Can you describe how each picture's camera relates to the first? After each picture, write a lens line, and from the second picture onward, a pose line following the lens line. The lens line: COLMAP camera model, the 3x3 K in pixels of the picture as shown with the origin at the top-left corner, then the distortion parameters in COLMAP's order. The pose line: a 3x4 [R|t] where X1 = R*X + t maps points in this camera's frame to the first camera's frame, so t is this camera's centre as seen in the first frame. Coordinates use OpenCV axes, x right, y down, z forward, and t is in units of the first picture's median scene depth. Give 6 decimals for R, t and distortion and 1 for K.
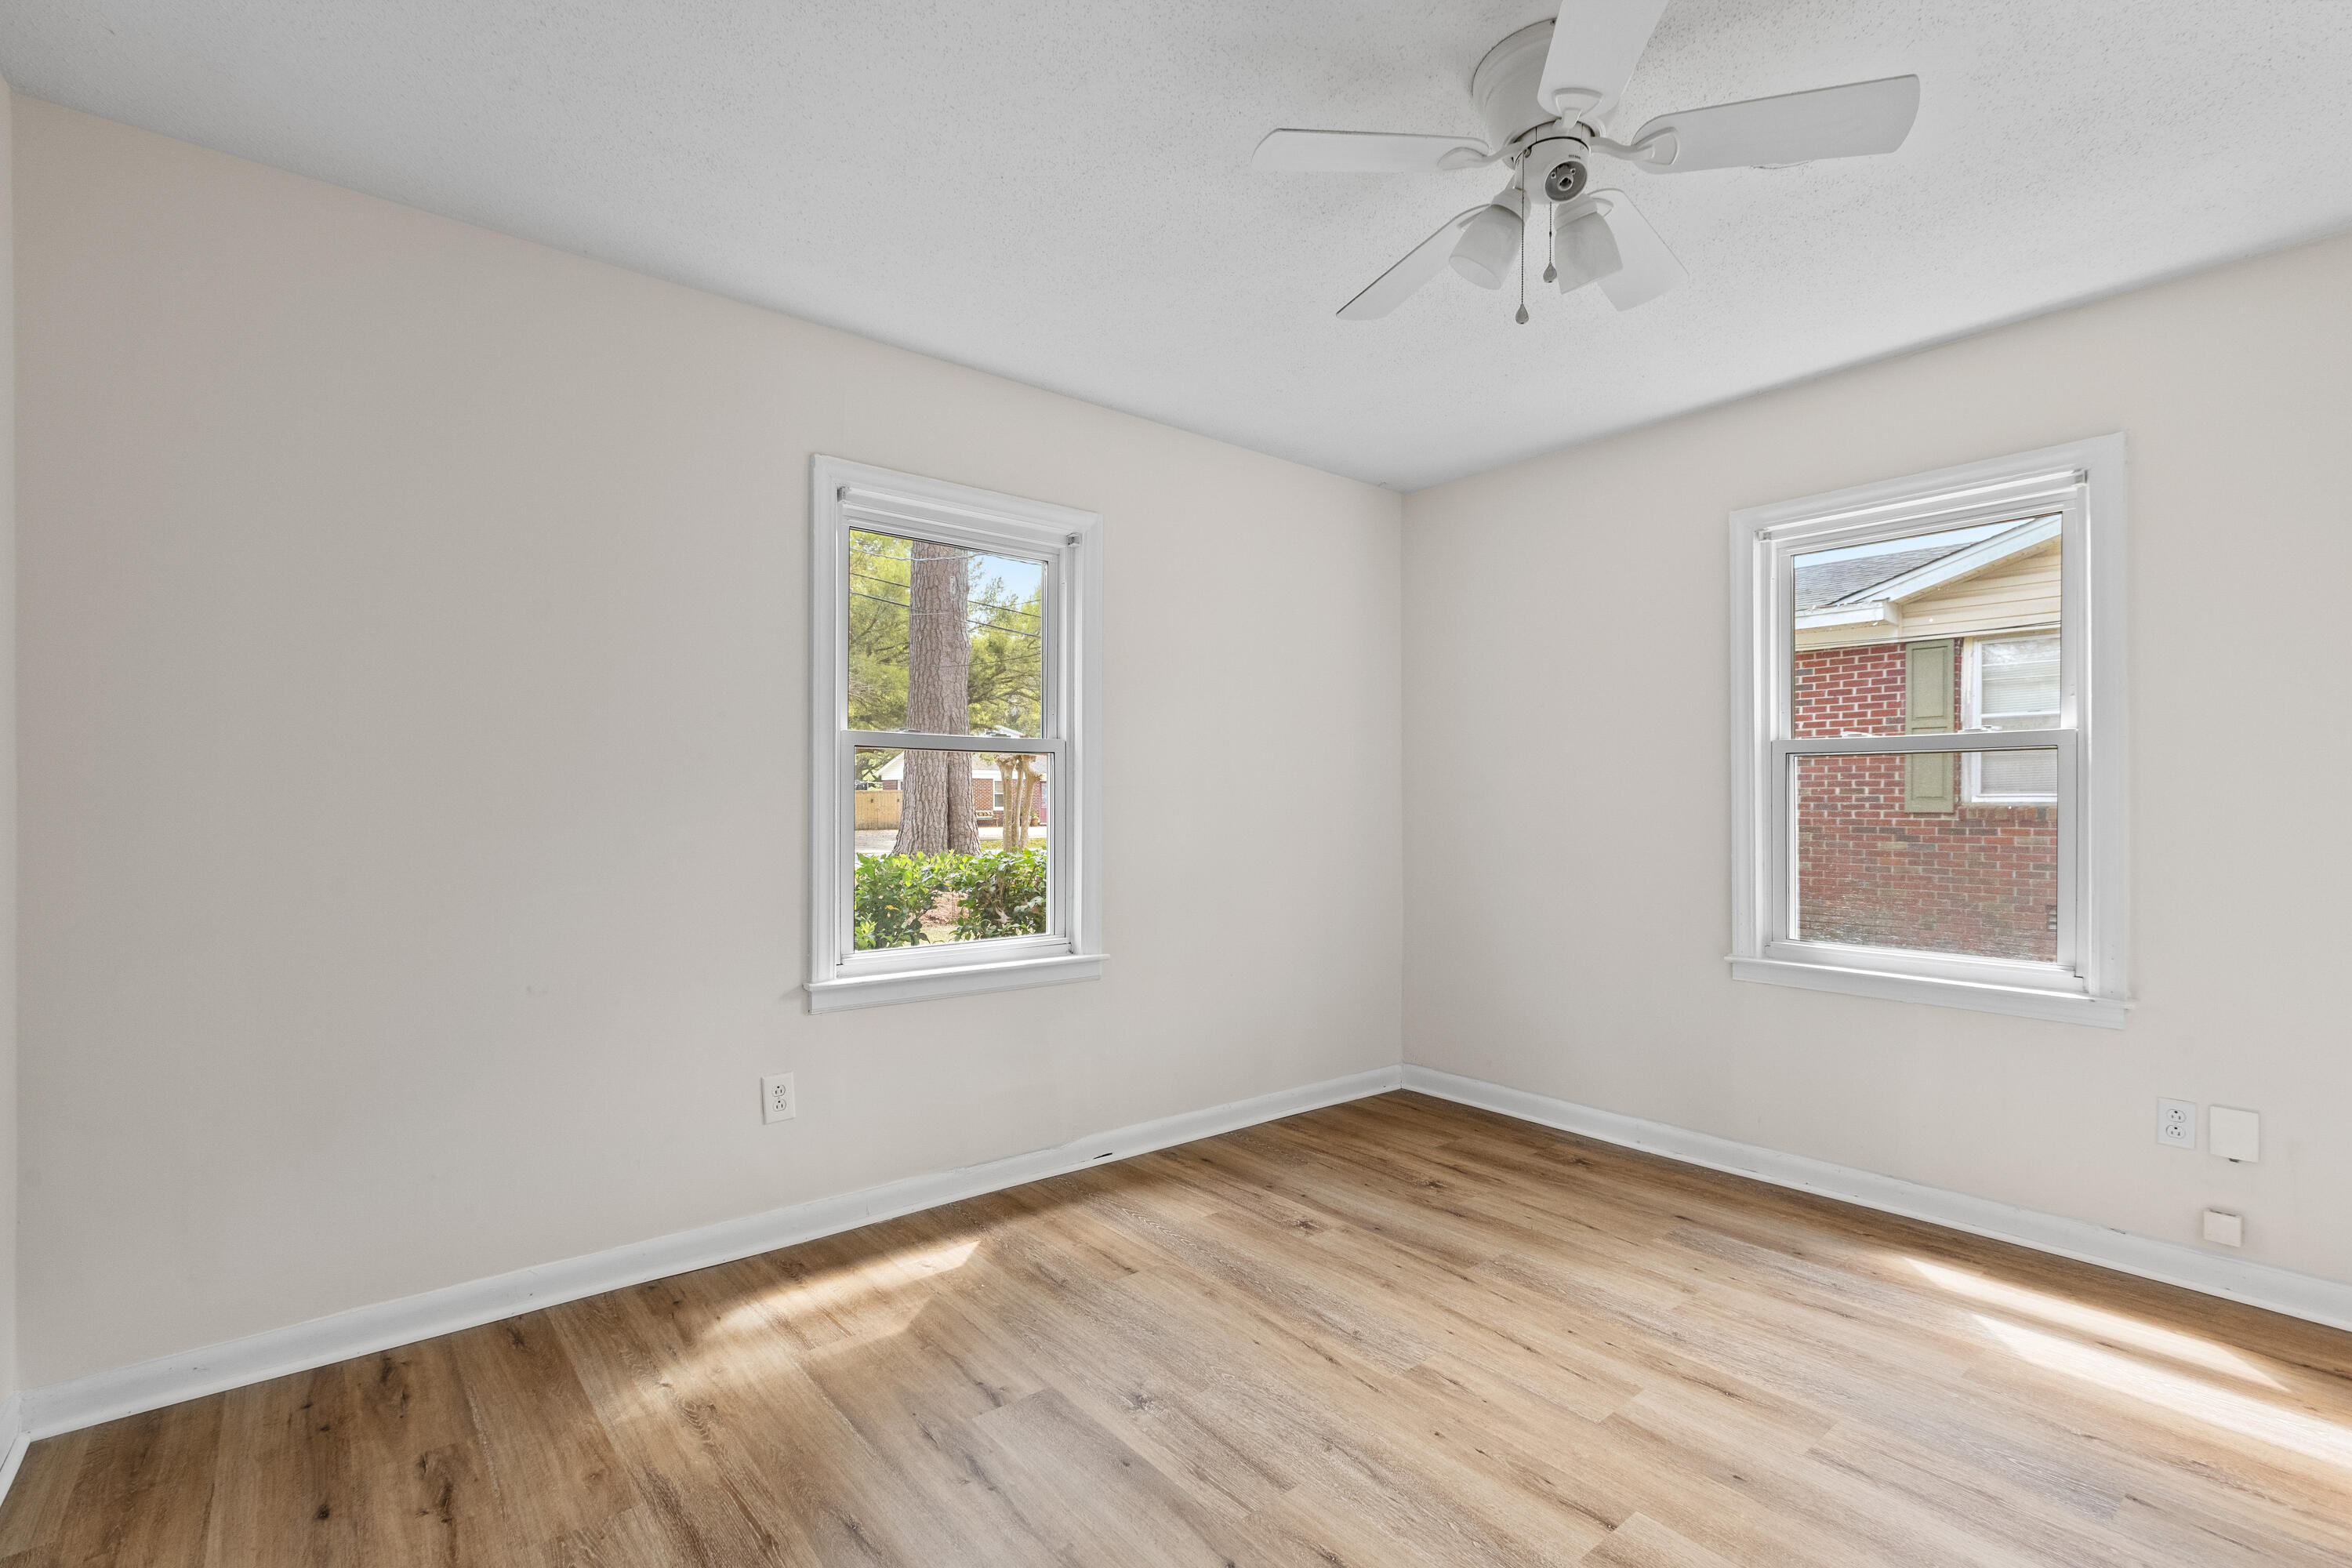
lens RADIAL K [[1065.7, 0, 1169.5], [0, 1065.7, 799.6], [0, 0, 1]] dist [-0.001575, -0.001258]
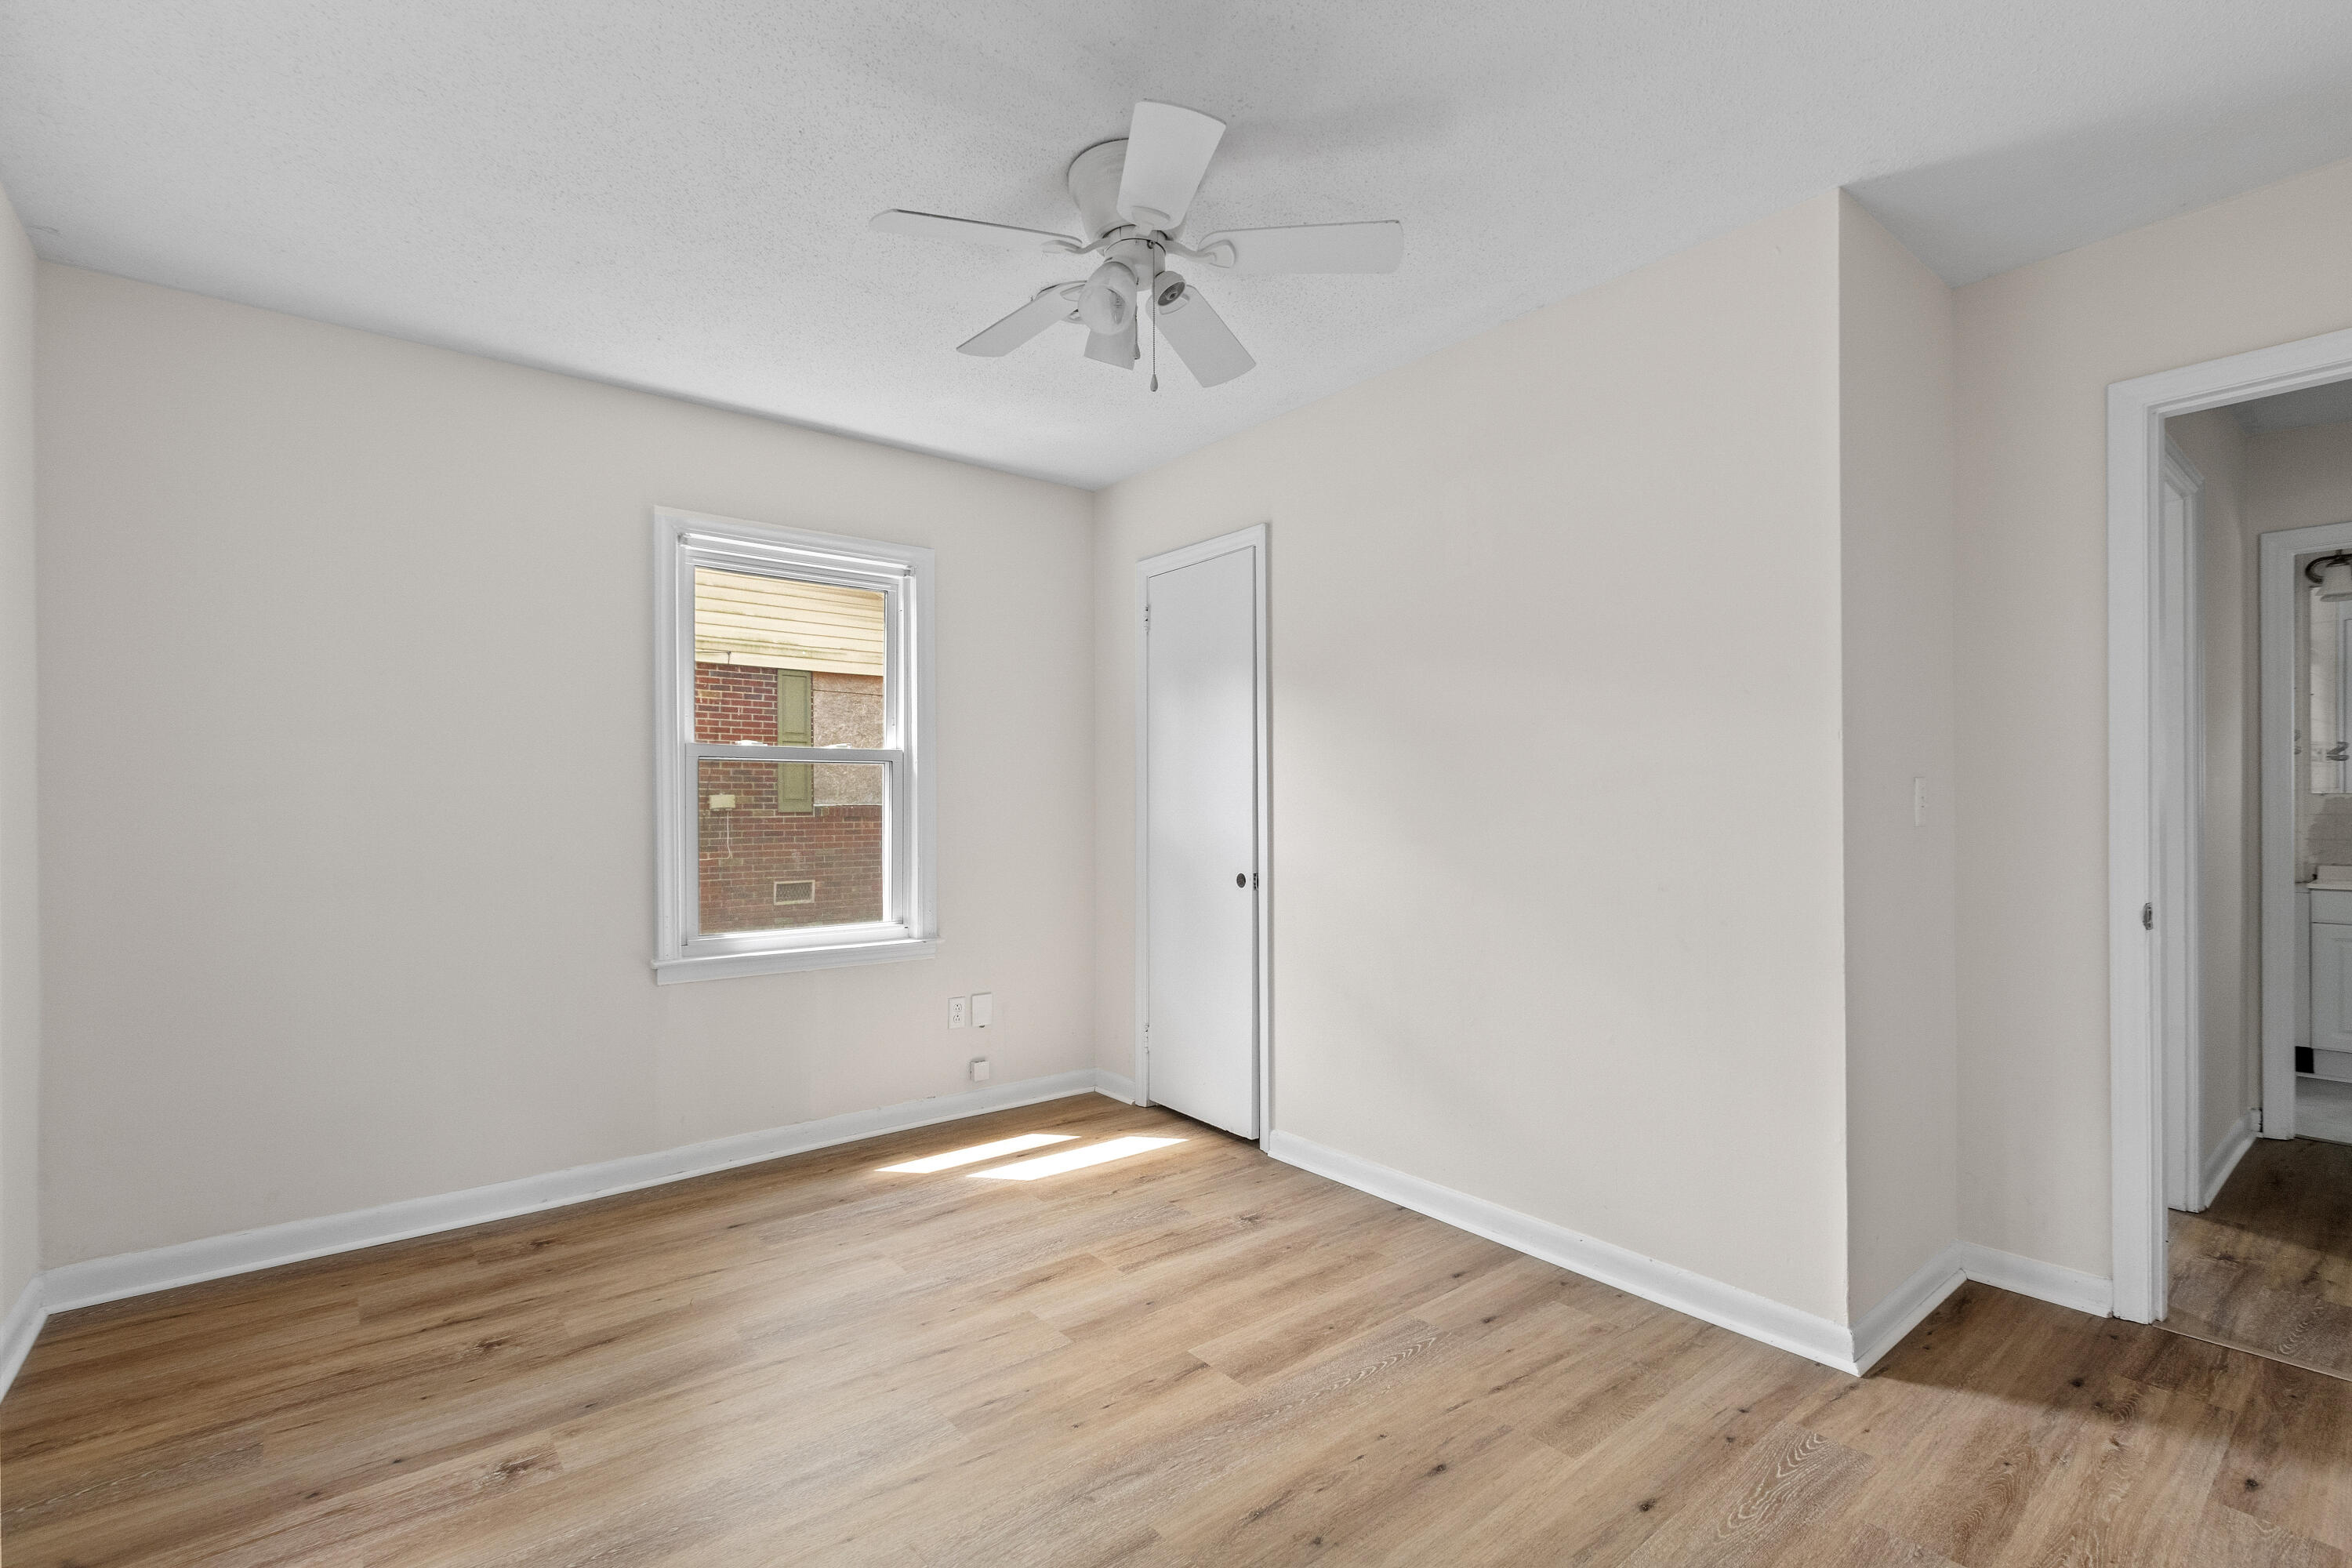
lens RADIAL K [[1065.7, 0, 1169.5], [0, 1065.7, 799.6], [0, 0, 1]] dist [-0.001575, -0.001258]
pose [[0.002190, -0.001064, 0.999997, -0.547474], [0.001414, 0.999998, 0.001061, -0.002237], [-0.999997, 0.001412, 0.002191, 0.650329]]
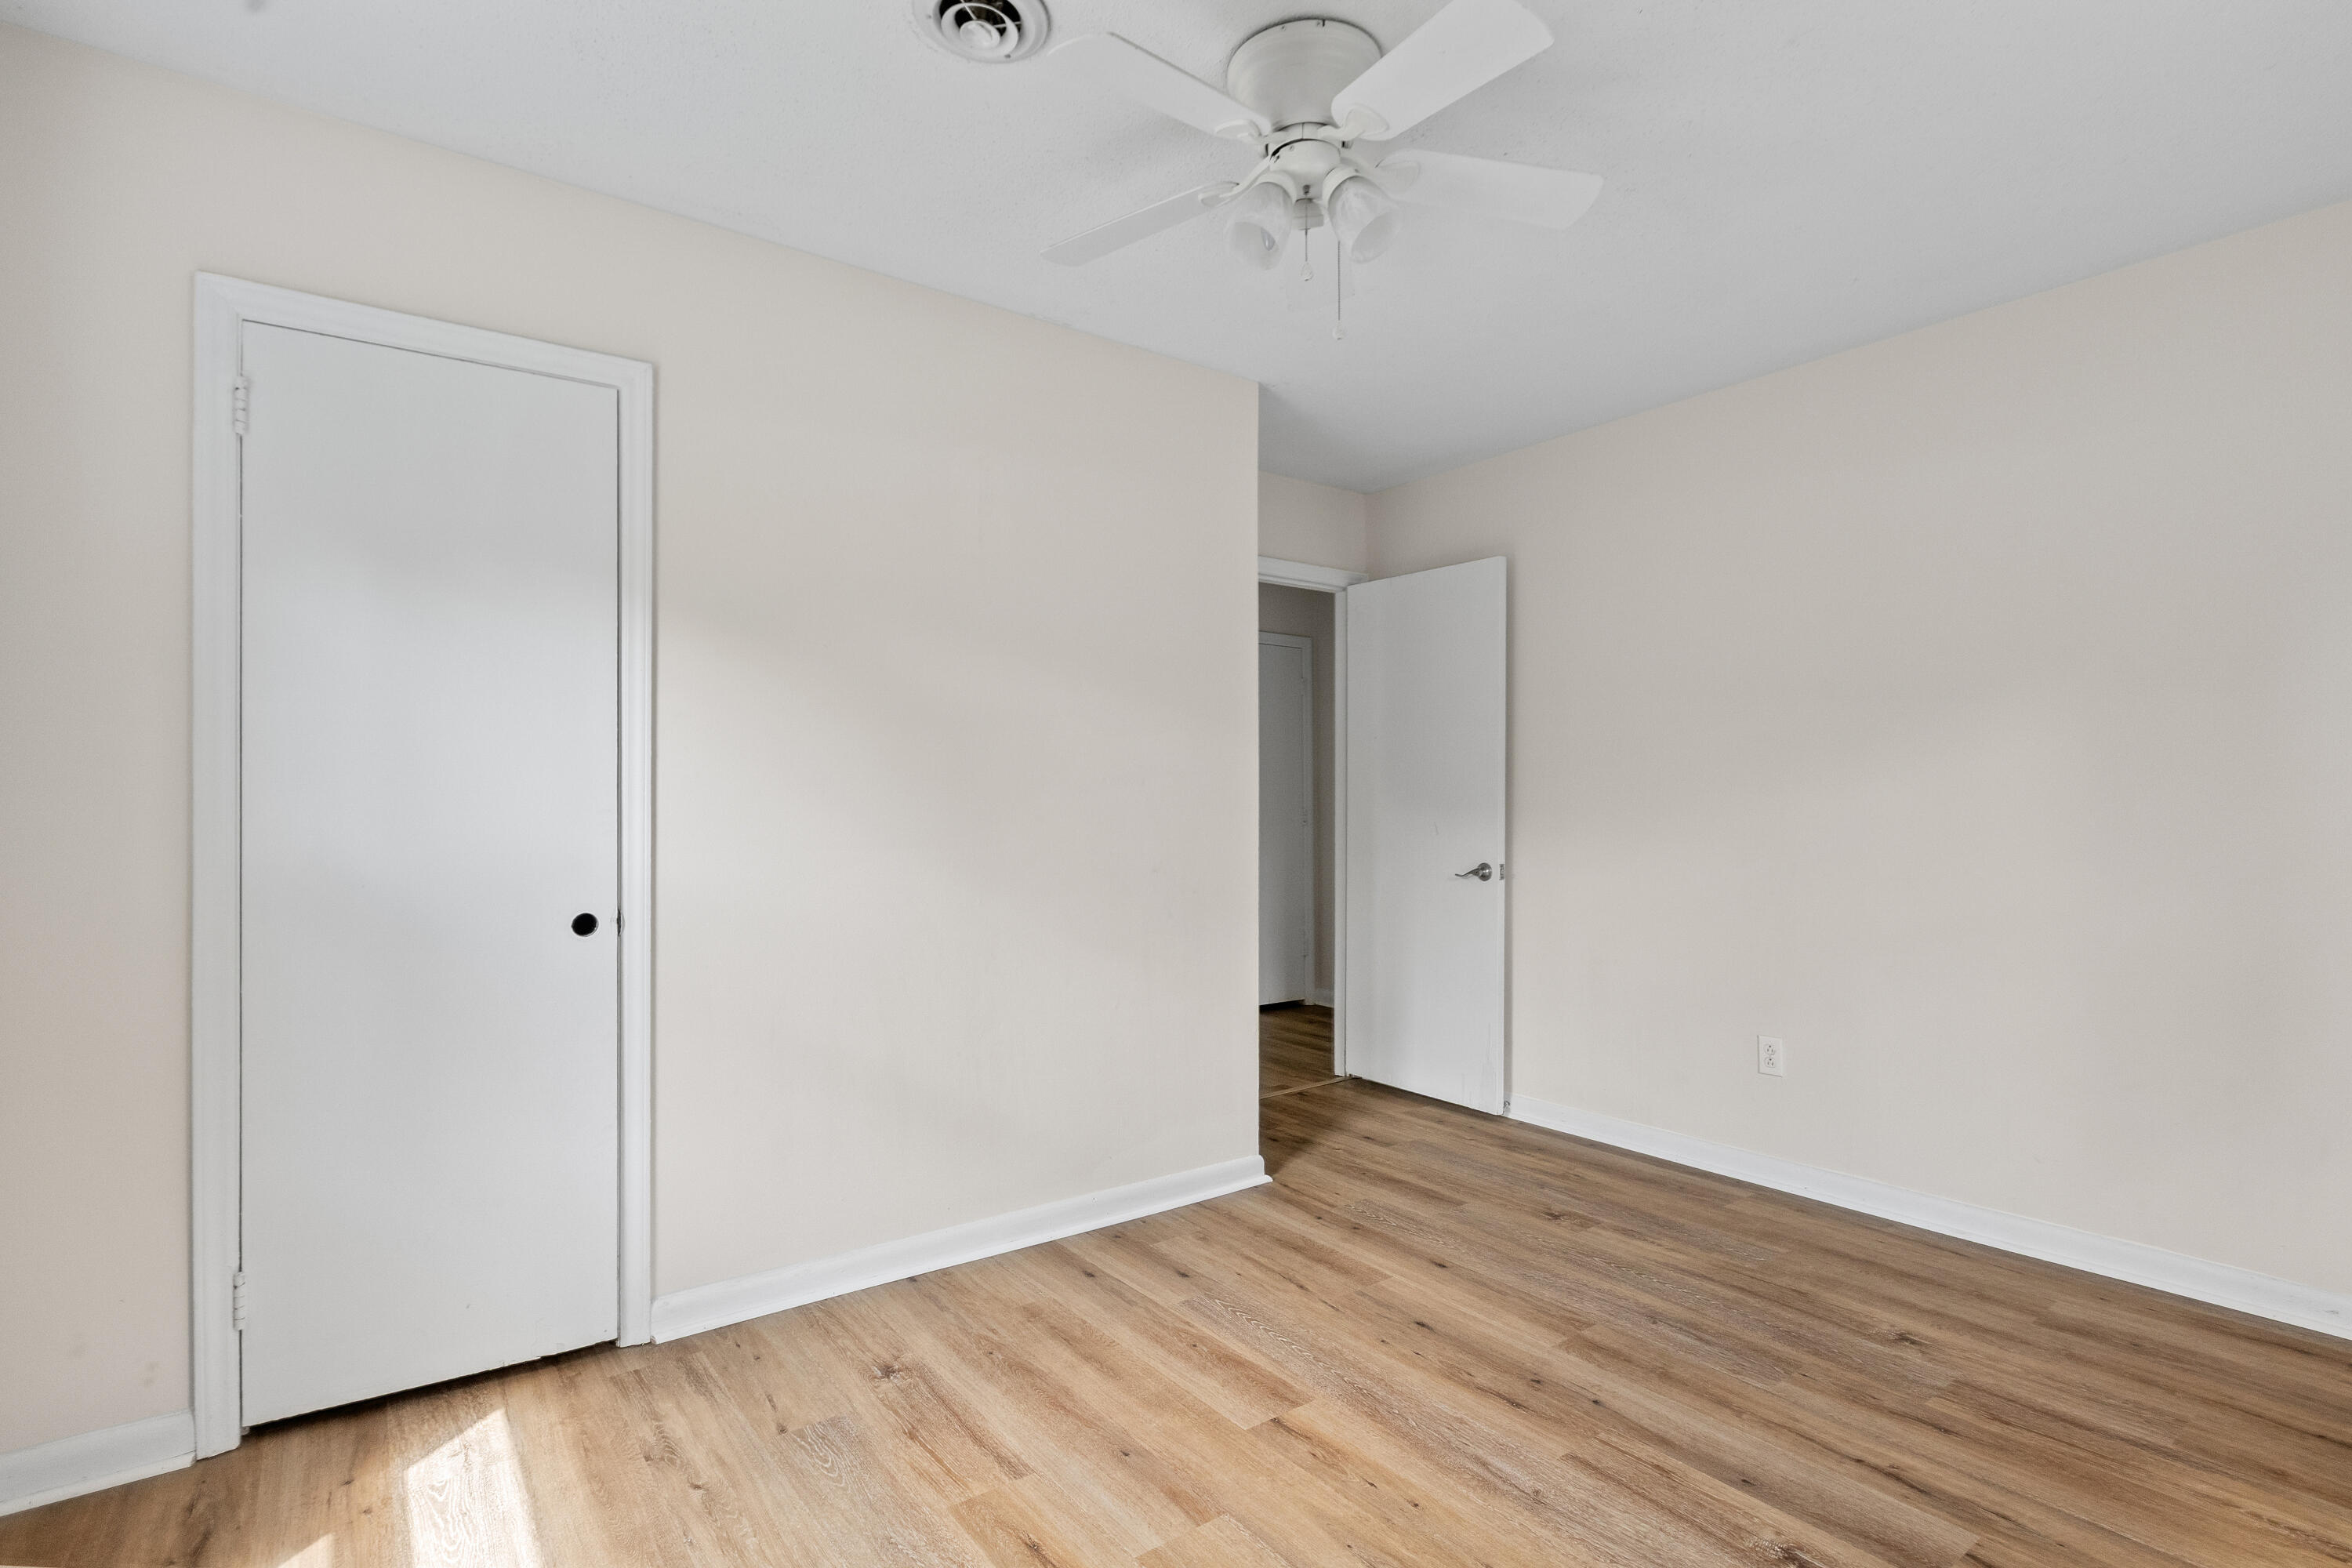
lens RADIAL K [[1119.2, 0, 1181.6], [0, 1119.2, 794.9], [0, 0, 1]] dist [-0.002518, -0.000535]
pose [[-0.999202, 0.000821, 0.039923, 0.292795], [0.000434, 0.999953, -0.009712, 0.009540], [-0.039929, -0.009687, -0.999156, 1.392731]]
